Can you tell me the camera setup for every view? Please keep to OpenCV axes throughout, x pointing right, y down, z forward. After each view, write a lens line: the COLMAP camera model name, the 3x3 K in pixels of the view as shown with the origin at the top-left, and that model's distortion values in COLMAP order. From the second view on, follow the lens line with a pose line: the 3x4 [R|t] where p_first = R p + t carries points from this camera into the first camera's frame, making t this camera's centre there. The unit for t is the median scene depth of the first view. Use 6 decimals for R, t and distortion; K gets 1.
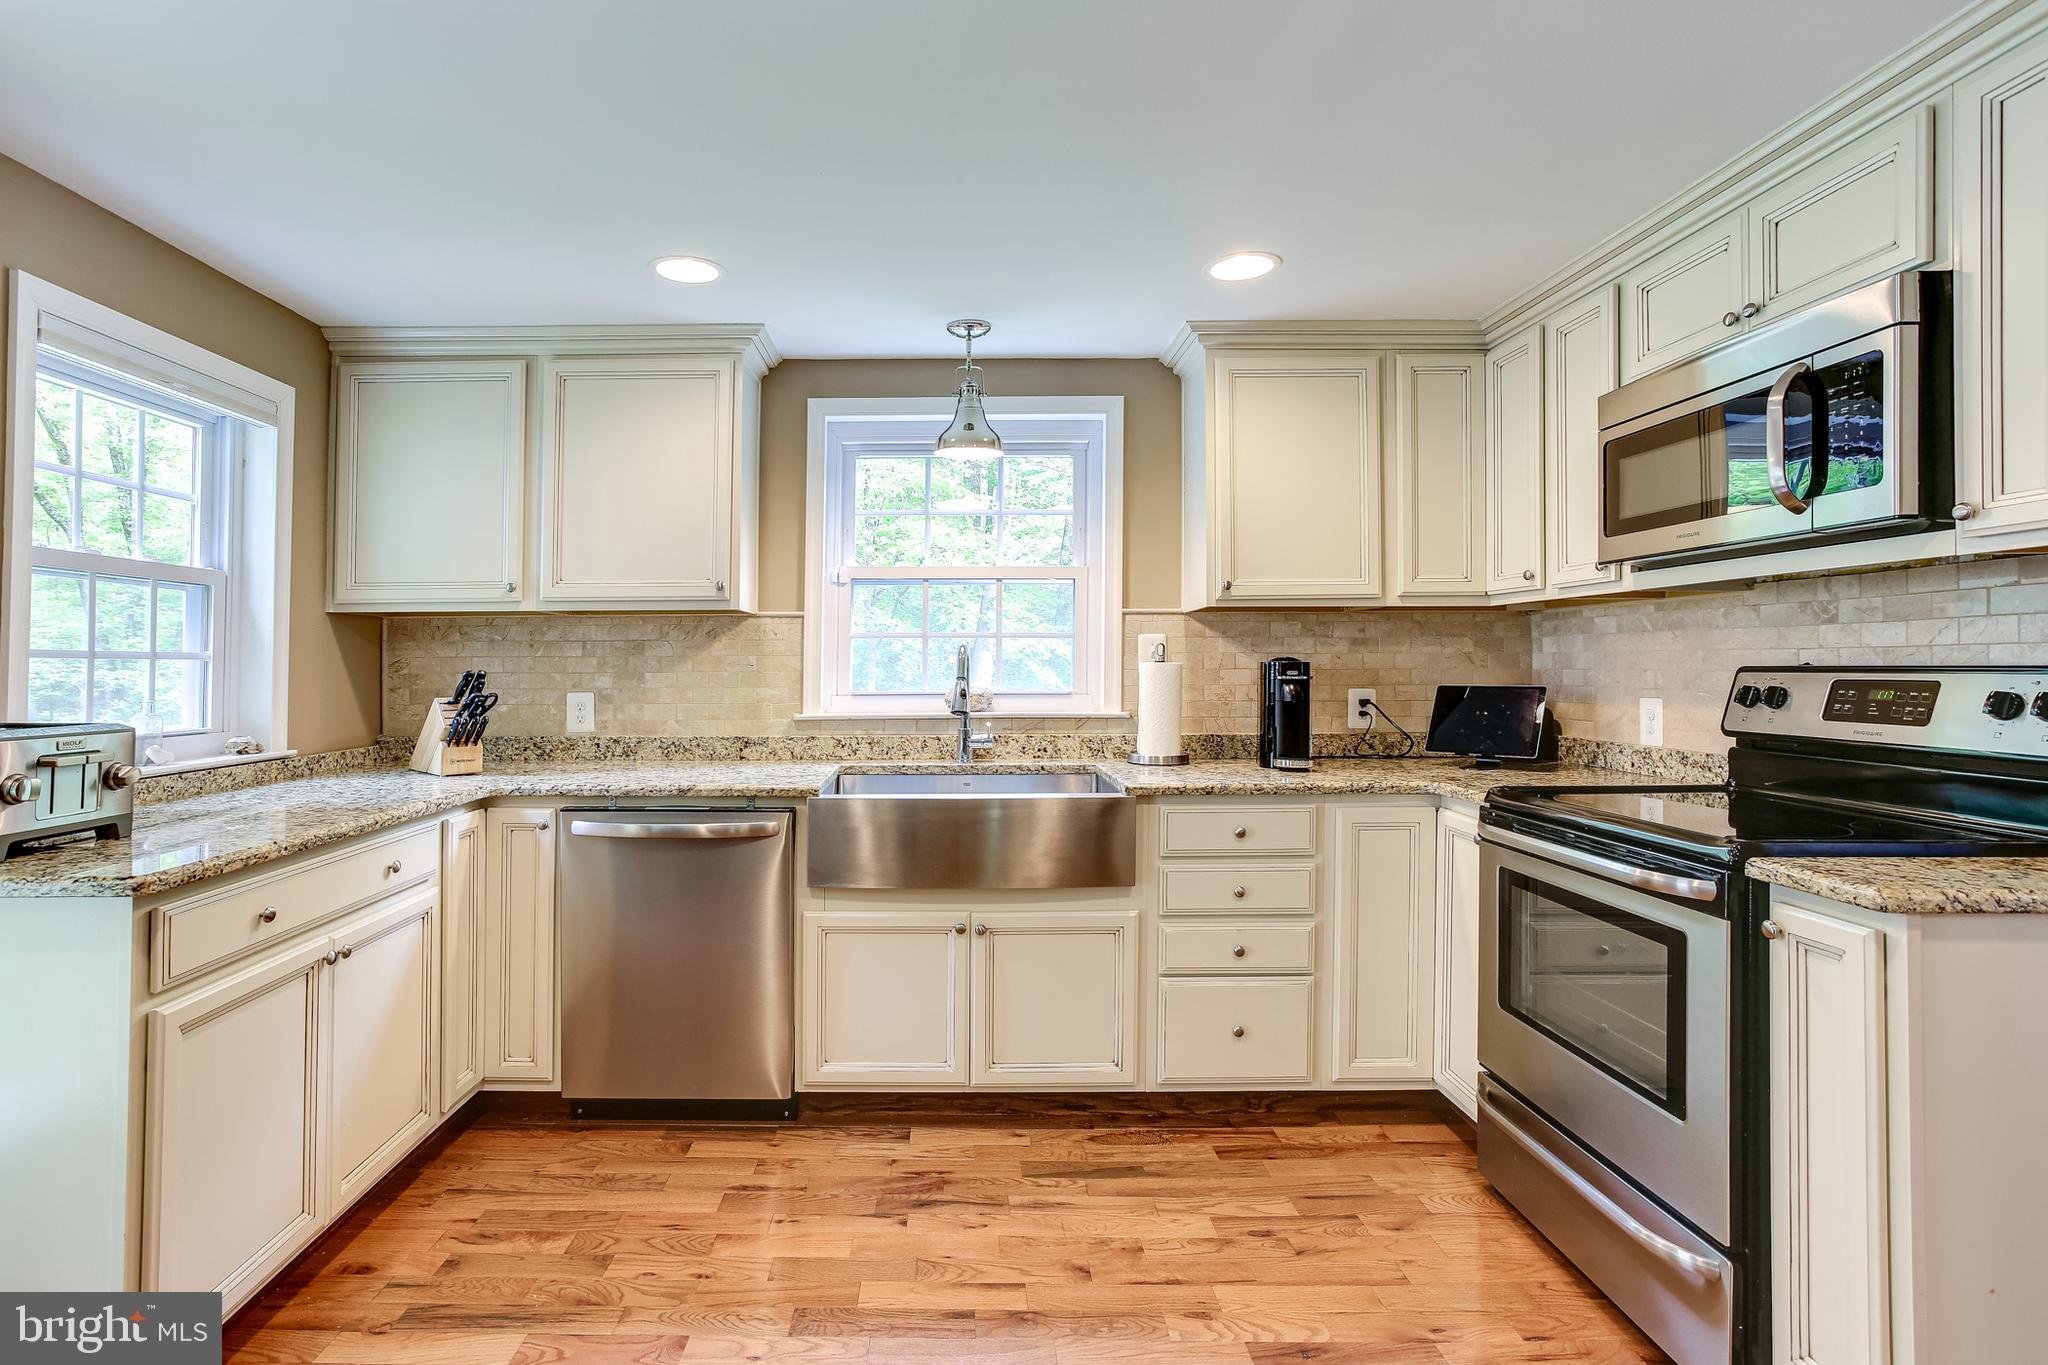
lens RADIAL K [[1019.5, 0, 944.7], [0, 1019.5, 648.9], [0, 0, 1]] dist [-0.033878, 0.017698]
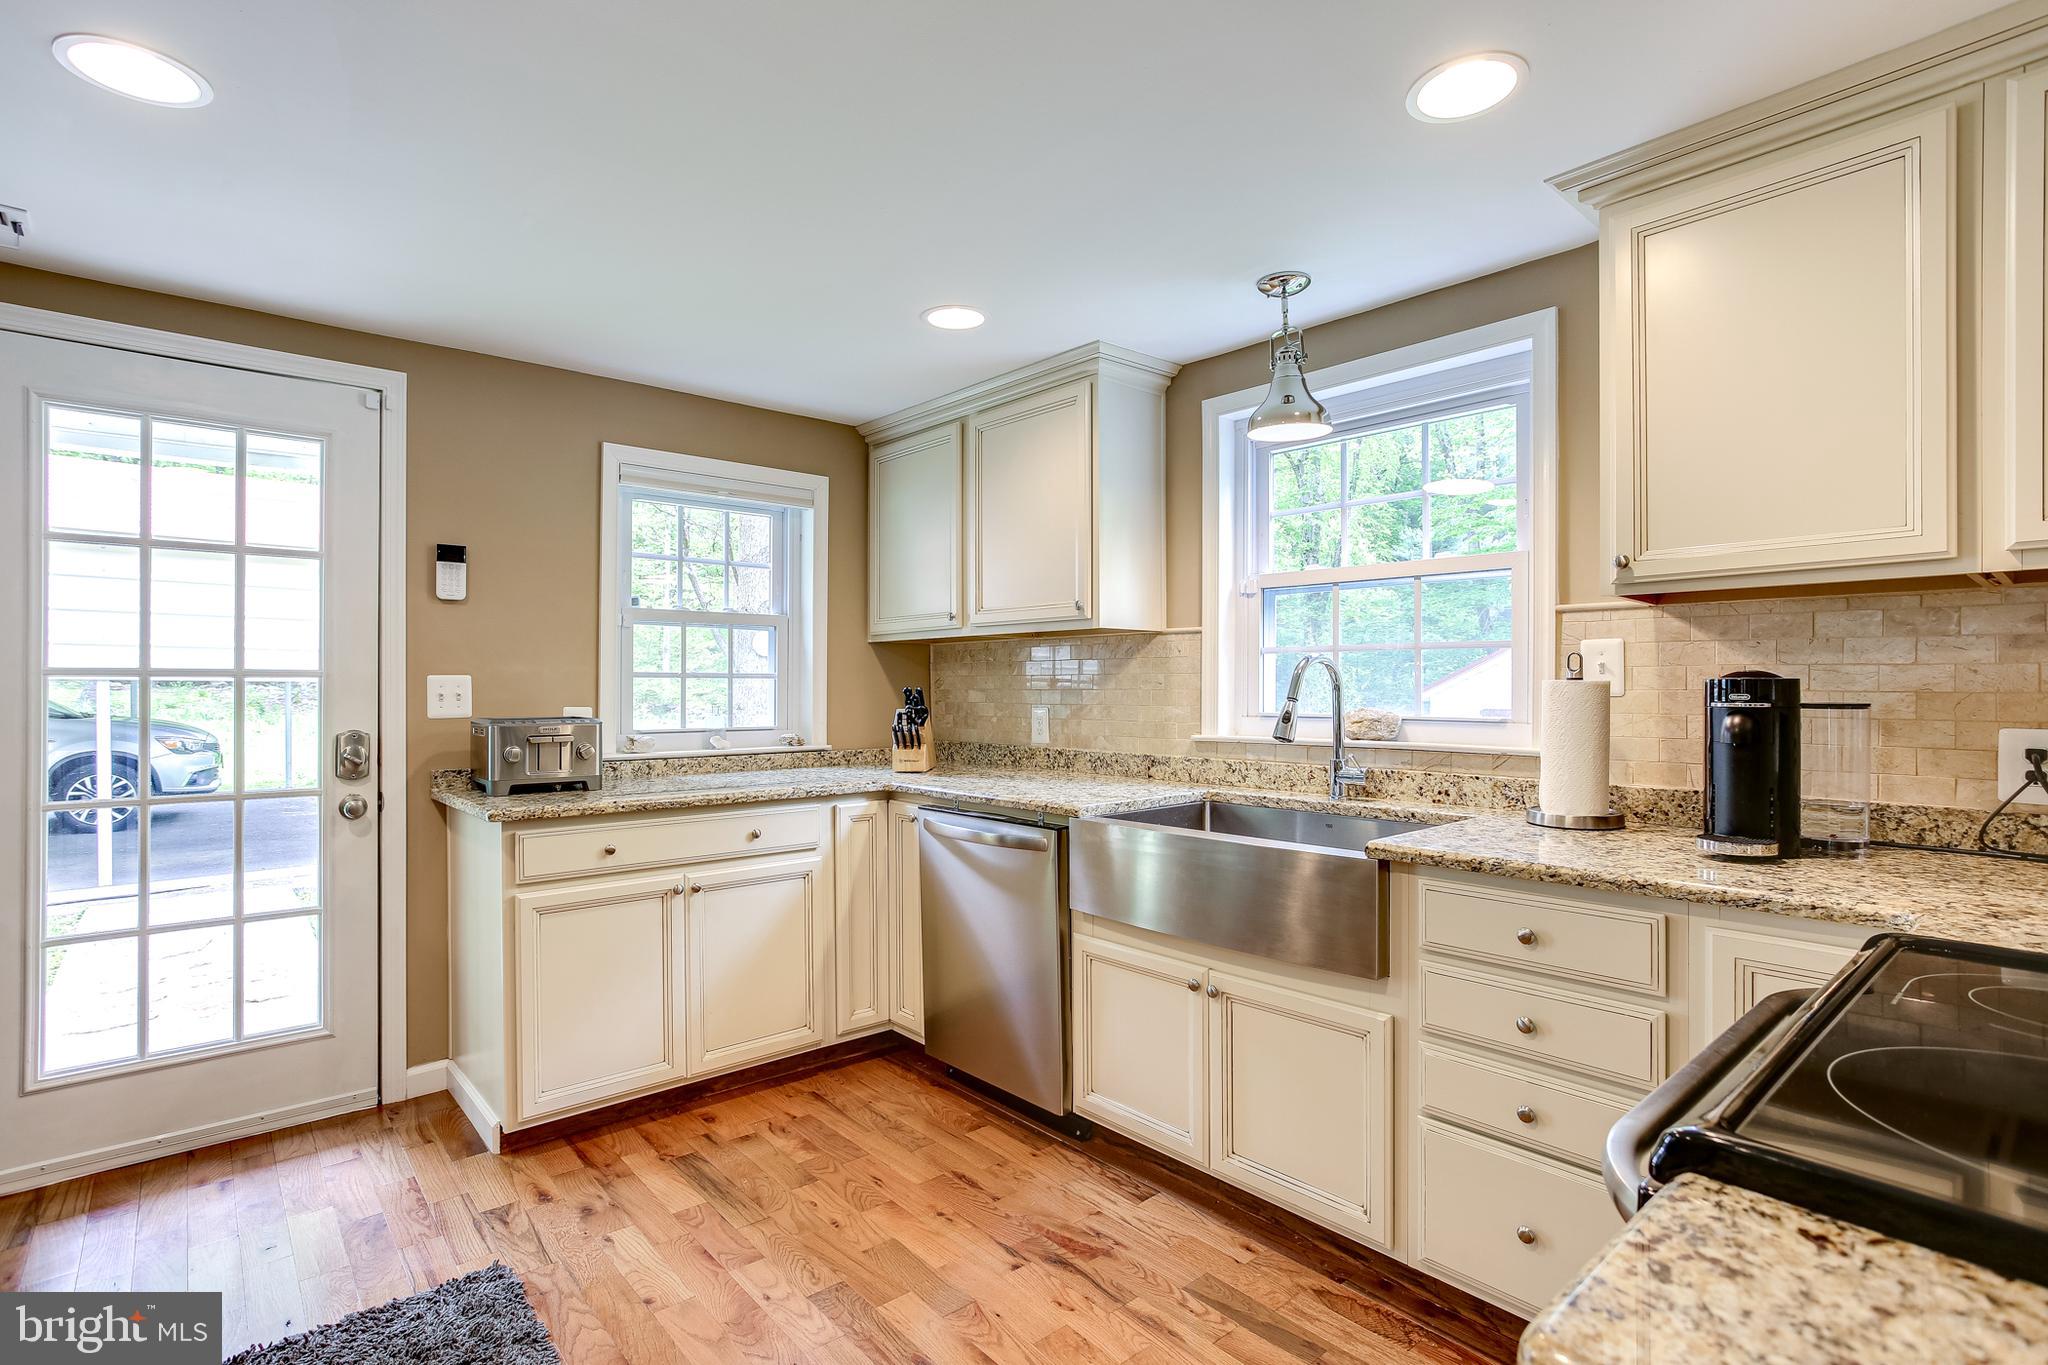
lens RADIAL K [[989.6, 0, 1014.2], [0, 989.6, 672.3], [0, 0, 1]] dist [-0.037639, 0.020670]
pose [[0.663054, -0.006563, -0.748542, 0.538994], [0.010458, 0.999945, 0.000496, 0.004438], [0.748498, -0.008157, 0.663087, 0.320569]]
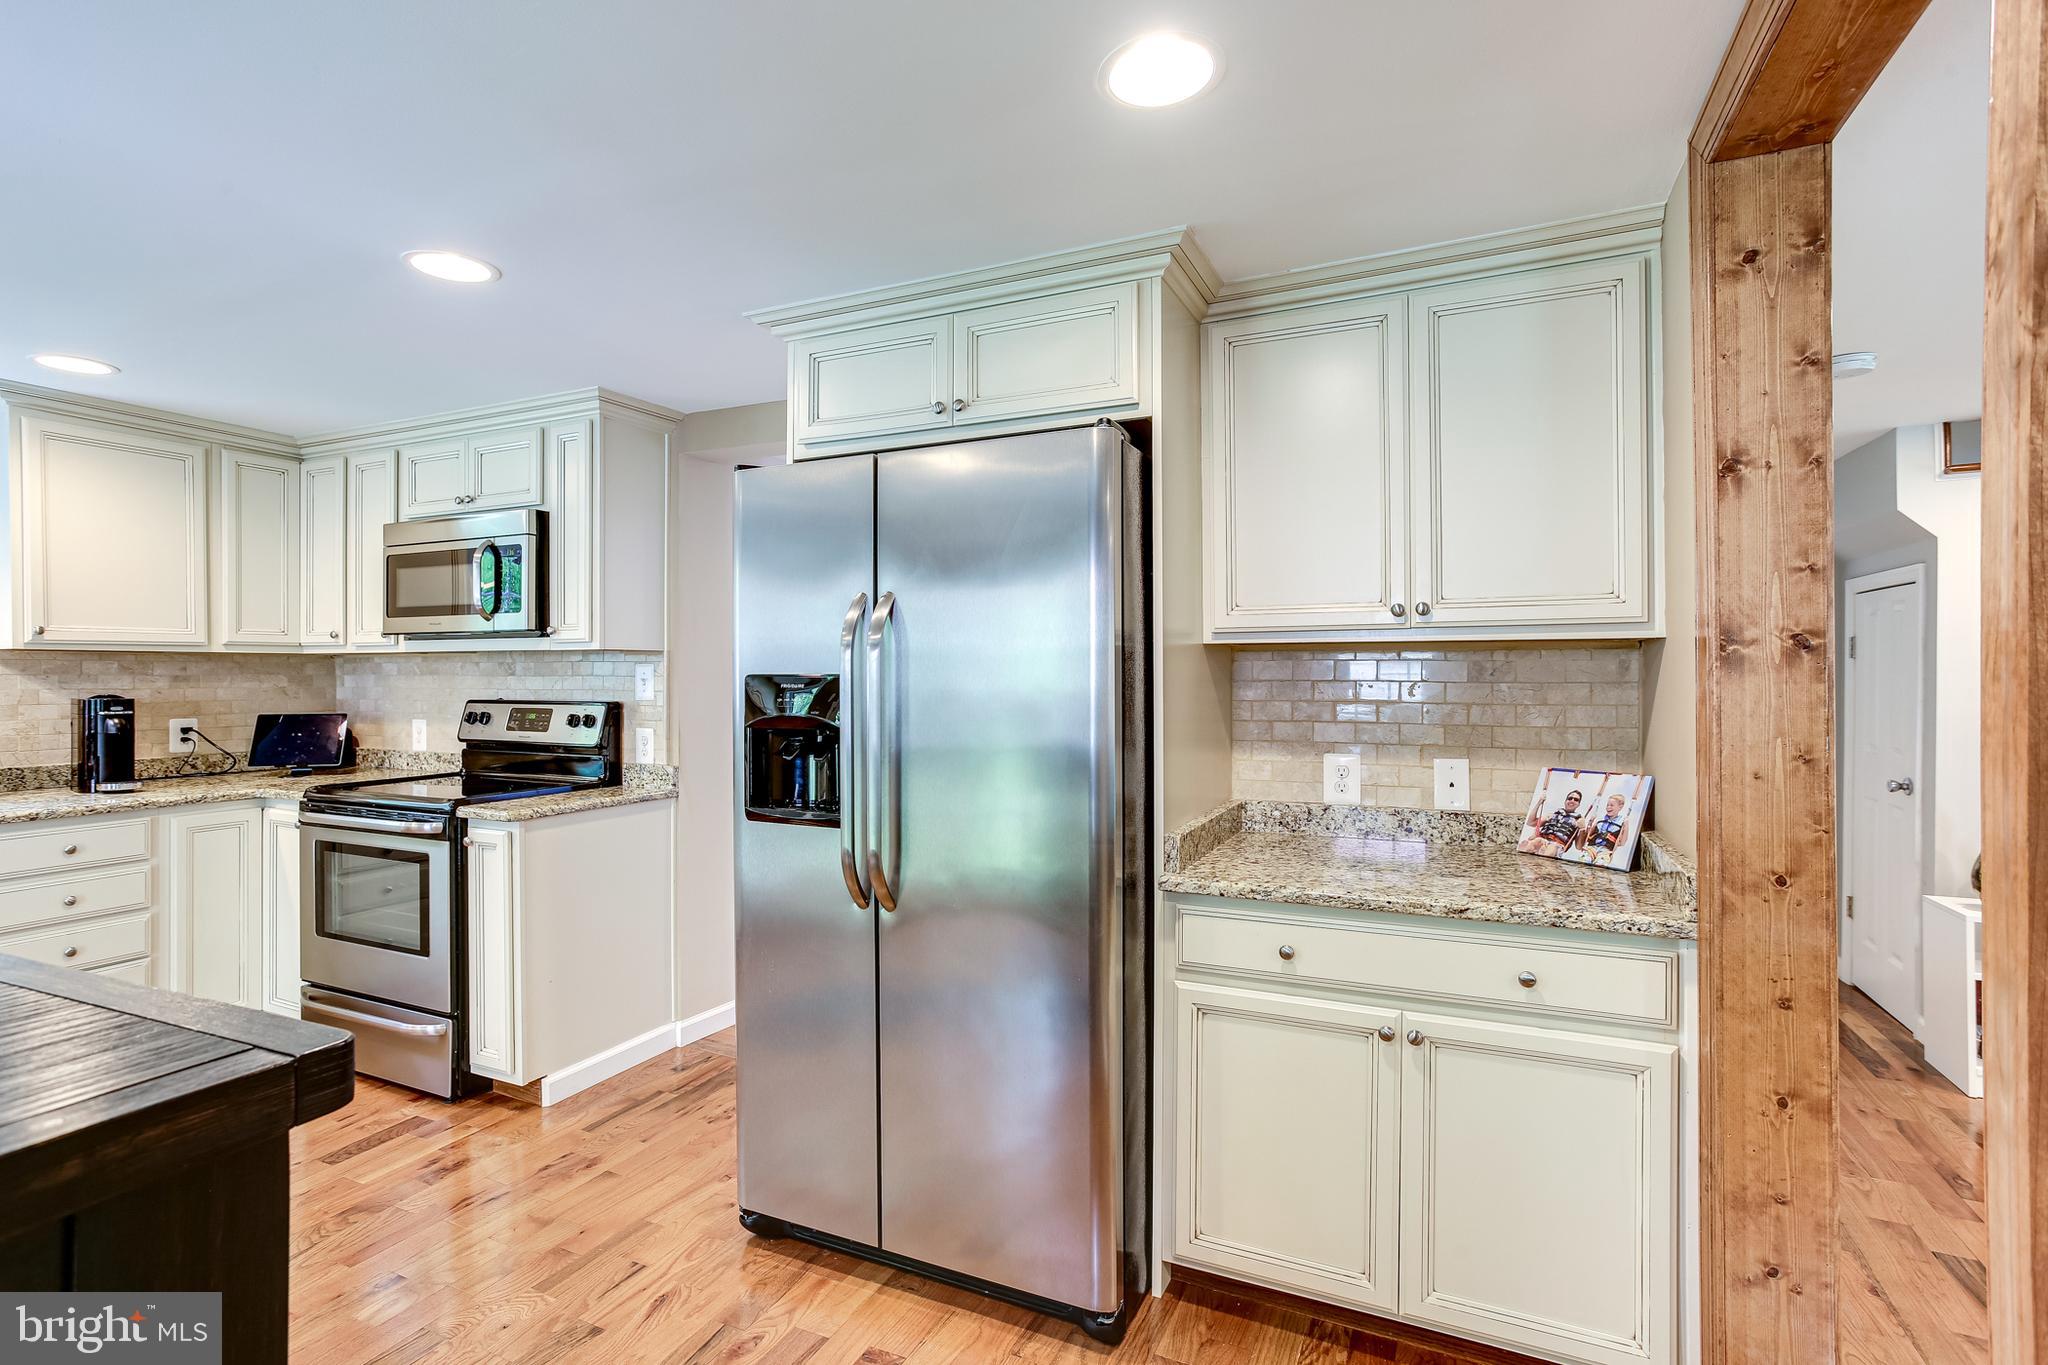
lens RADIAL K [[989.6, 0, 1024.6], [0, 989.6, 690.3], [0, 0, 1]] dist [-0.037639, 0.020670]
pose [[0.414426, -0.014579, 0.909966, -0.262587], [-0.015487, 0.999614, 0.023069, -0.043091], [-0.909951, -0.023653, 0.414040, -0.441991]]
